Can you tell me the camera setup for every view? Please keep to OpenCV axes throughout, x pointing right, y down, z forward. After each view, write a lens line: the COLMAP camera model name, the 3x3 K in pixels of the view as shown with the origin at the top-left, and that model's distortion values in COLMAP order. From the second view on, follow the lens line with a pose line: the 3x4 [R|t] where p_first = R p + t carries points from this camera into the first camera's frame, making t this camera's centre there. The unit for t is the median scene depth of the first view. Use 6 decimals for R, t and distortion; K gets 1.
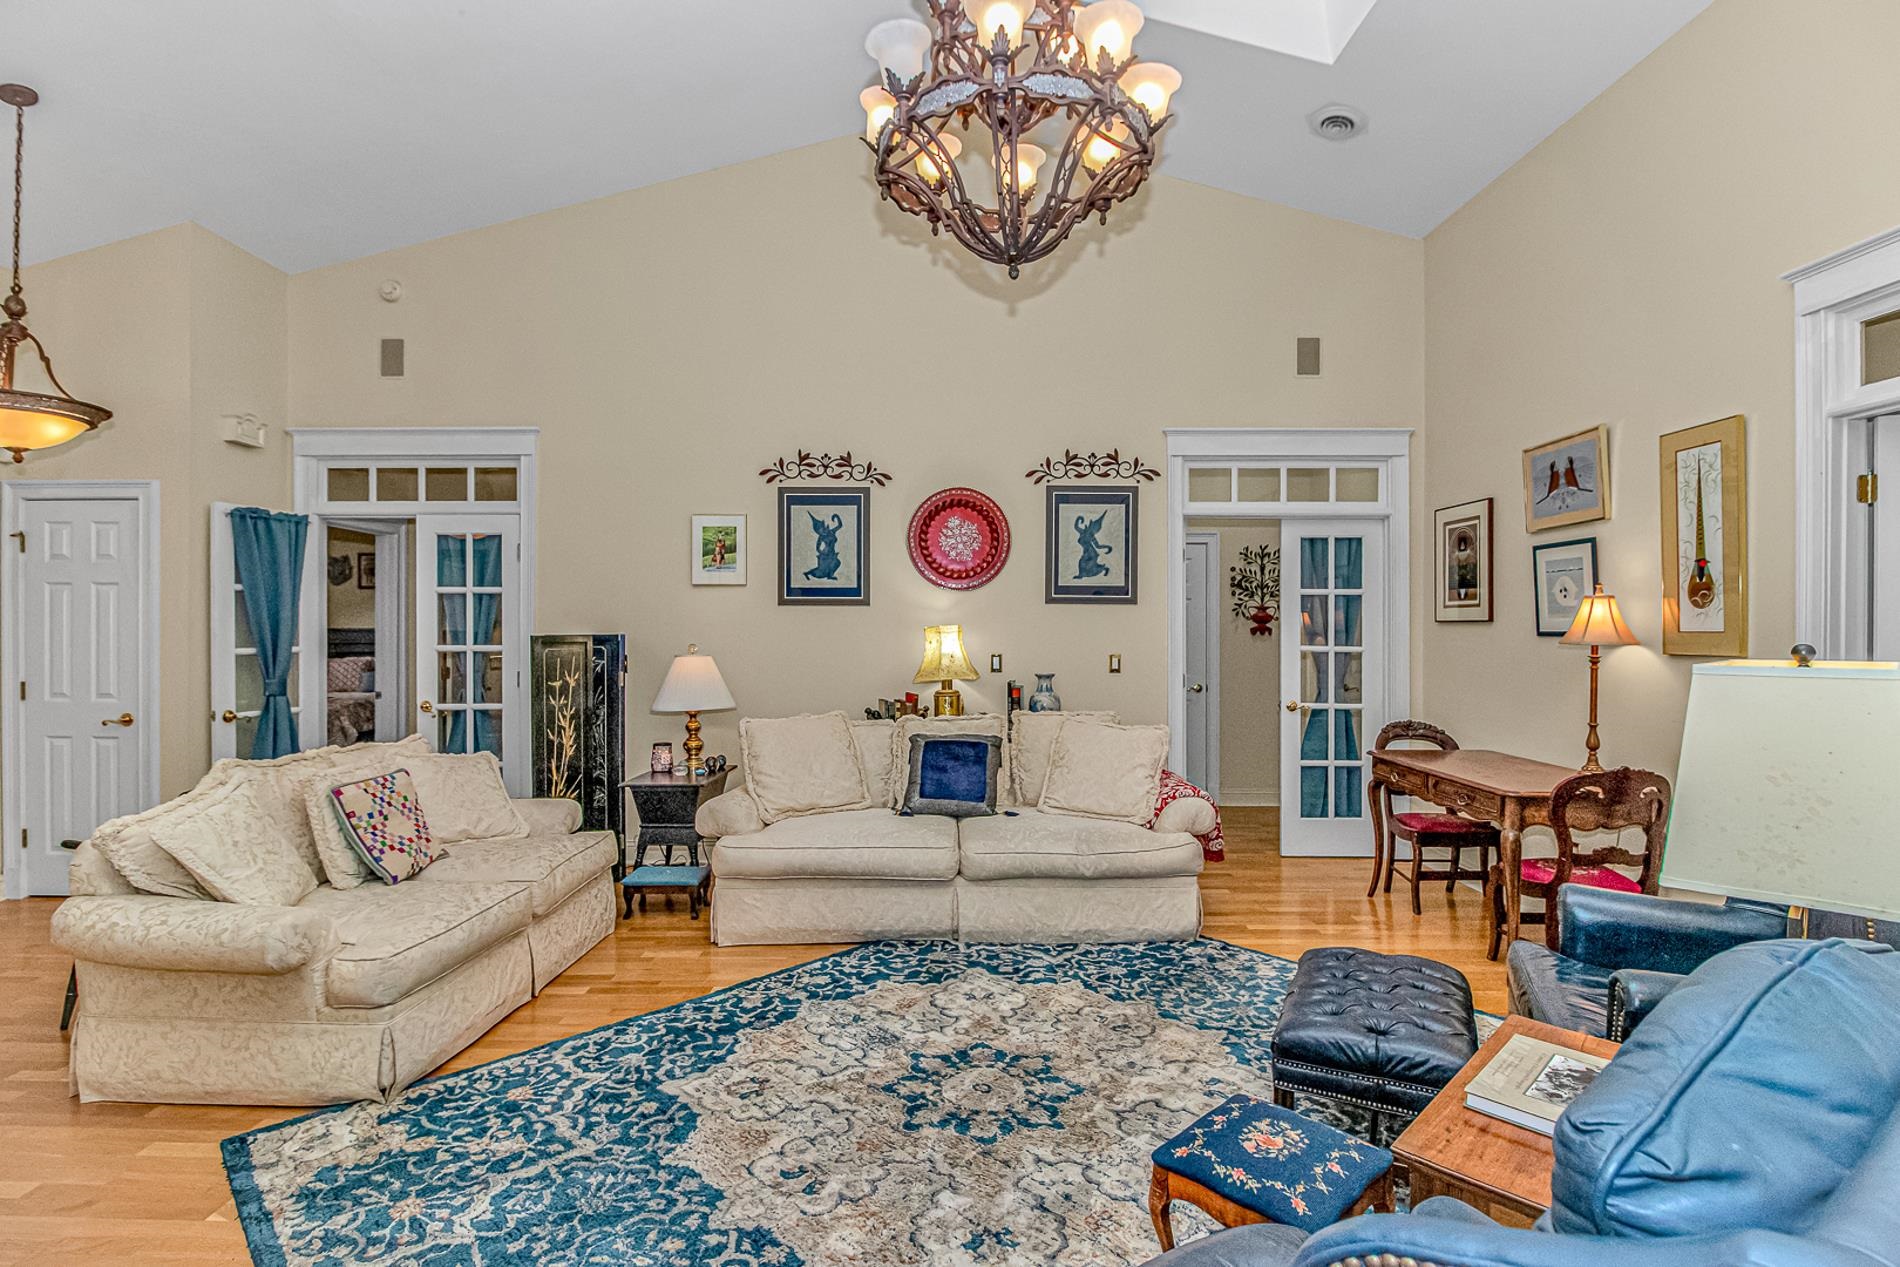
lens RADIAL K [[905.4, 0, 950.7], [0, 905.4, 626.1], [0, 0, 1]] dist [0.000213, -0.000900]
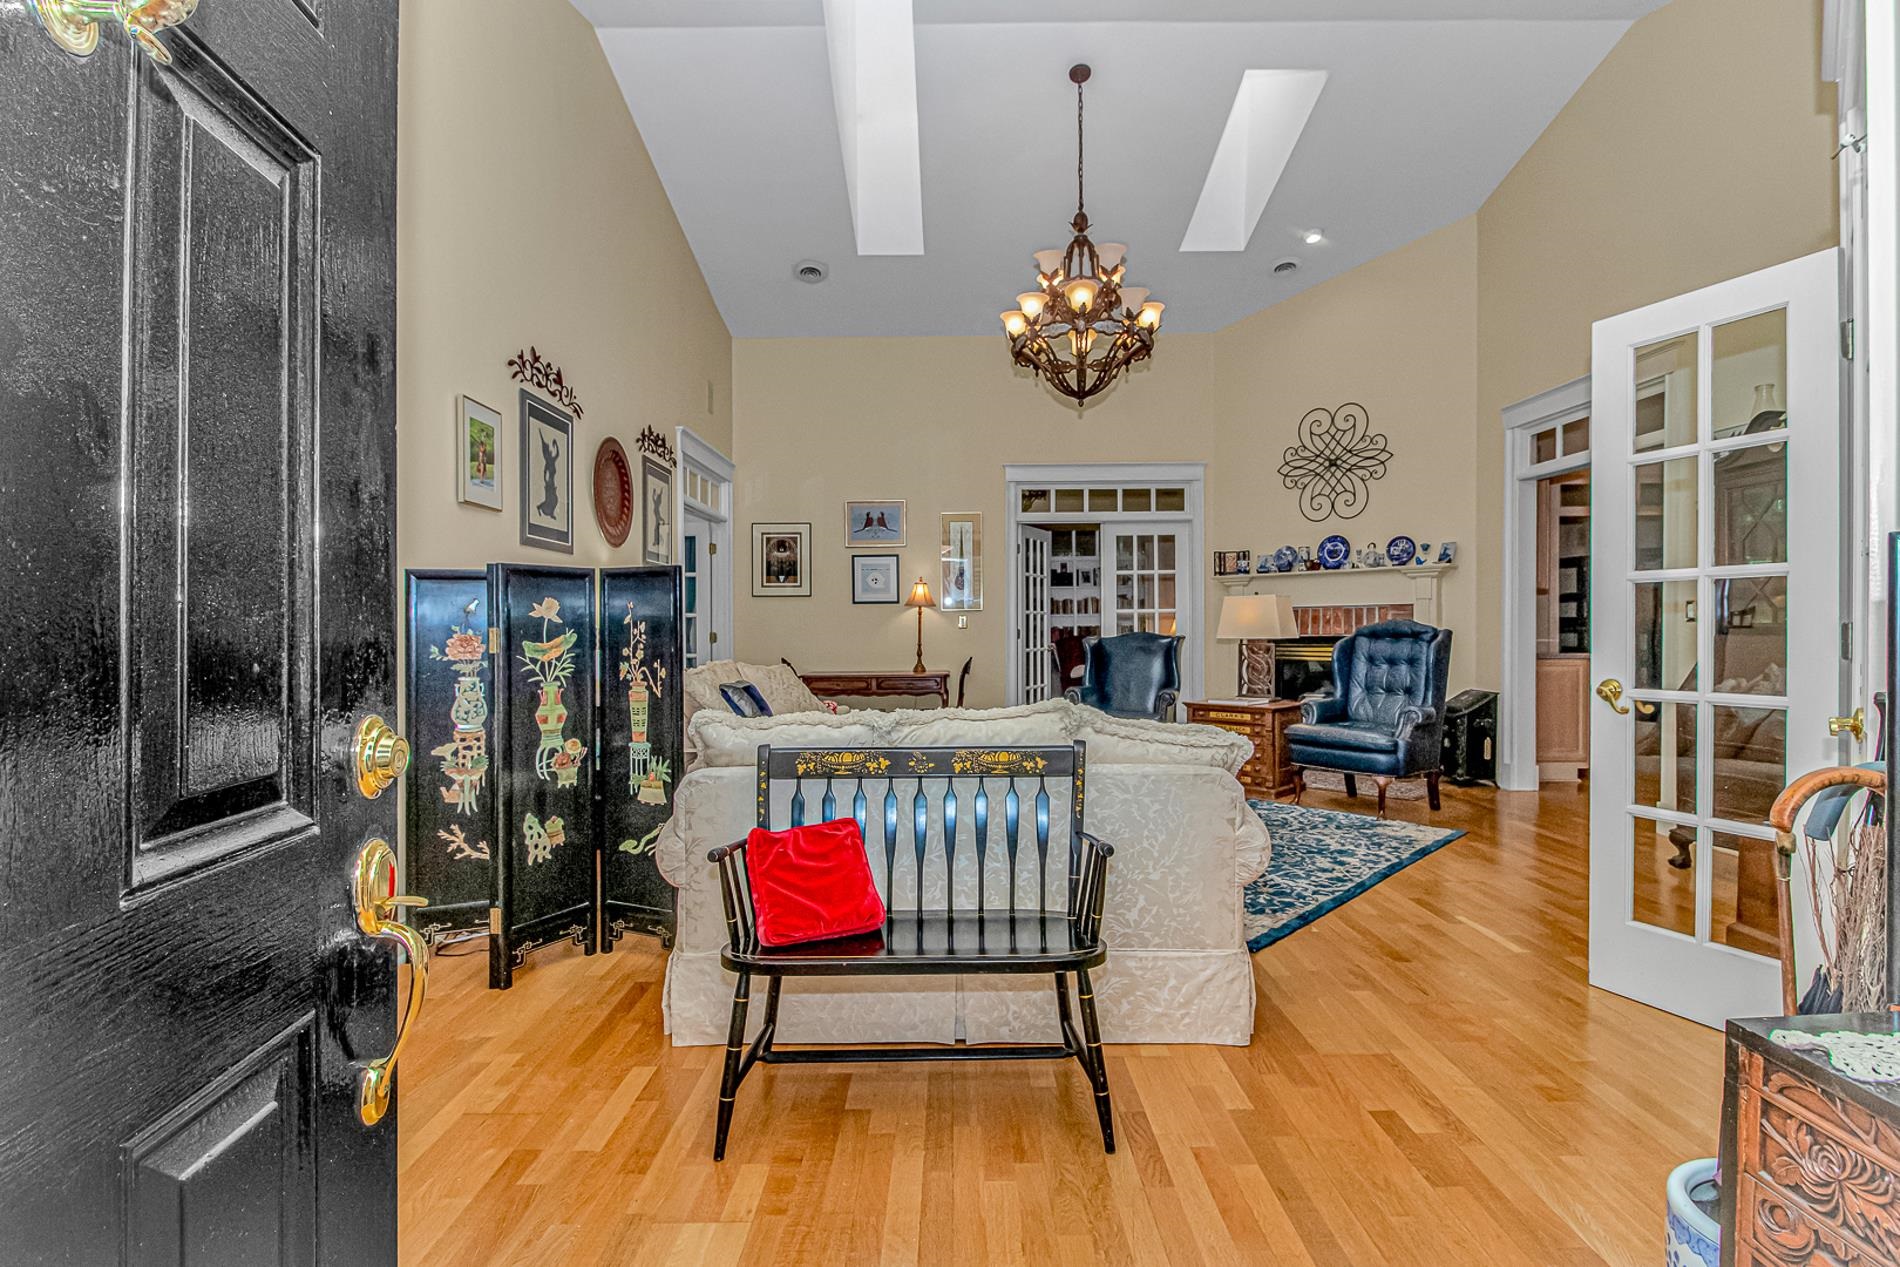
lens RADIAL K [[905.4, 0, 950.7], [0, 905.4, 626.1], [0, 0, 1]] dist [0.000213, -0.000900]
pose [[-0.003229, 0.002860, 0.999991, -1.344547], [0.002058, 0.999994, -0.002853, 0.068496], [-0.999993, 0.002049, -0.003235, 0.914540]]
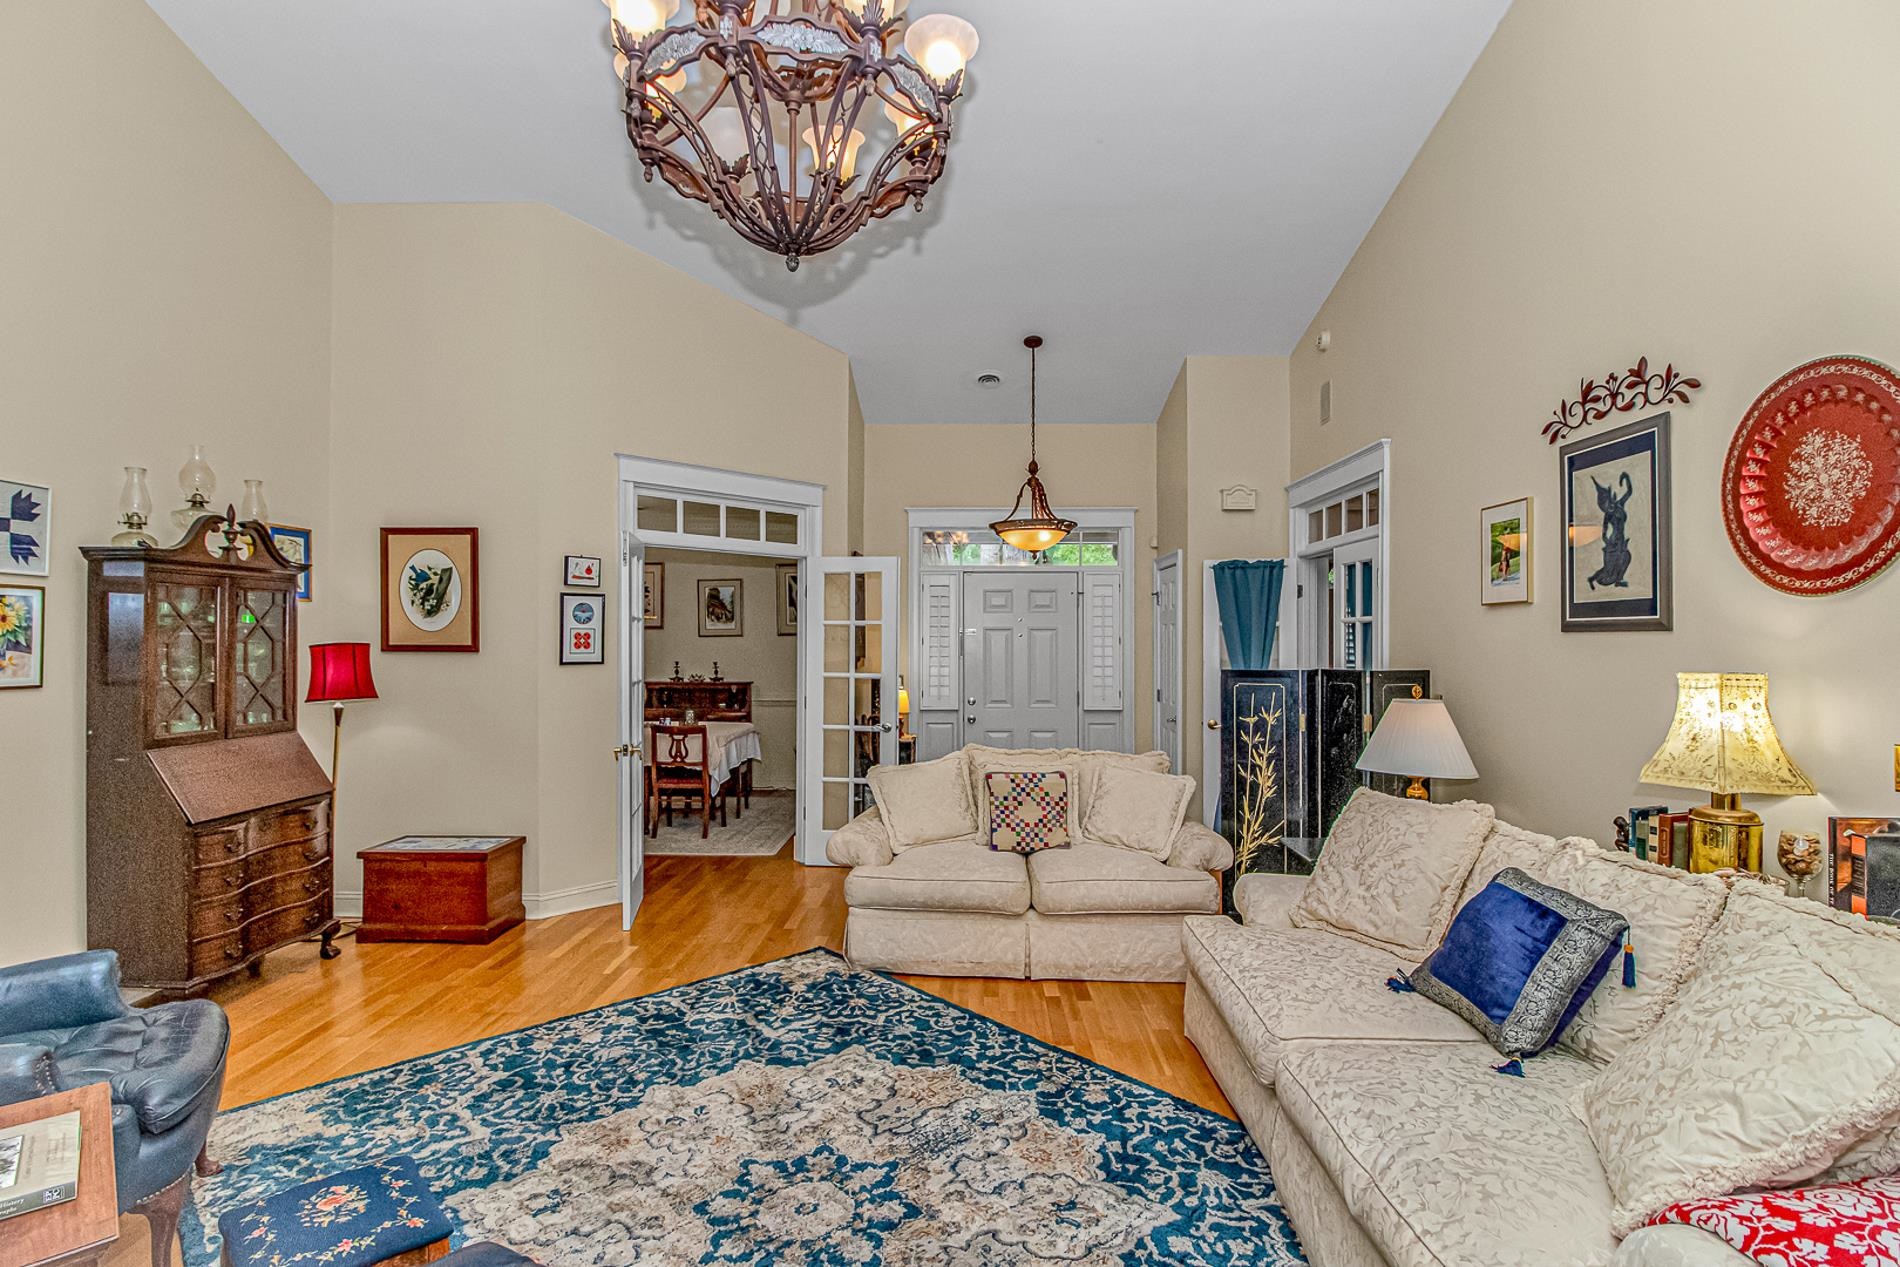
lens RADIAL K [[914.7, 0, 950.0], [0, 914.7, 633.5], [0, 0, 1]] dist [0.004231, -0.013284]
pose [[-0.019606, -0.008457, -0.999772, 0.654797], [0.003736, 0.999957, -0.008532, -0.025573], [0.999801, -0.003903, -0.019573, 0.825425]]
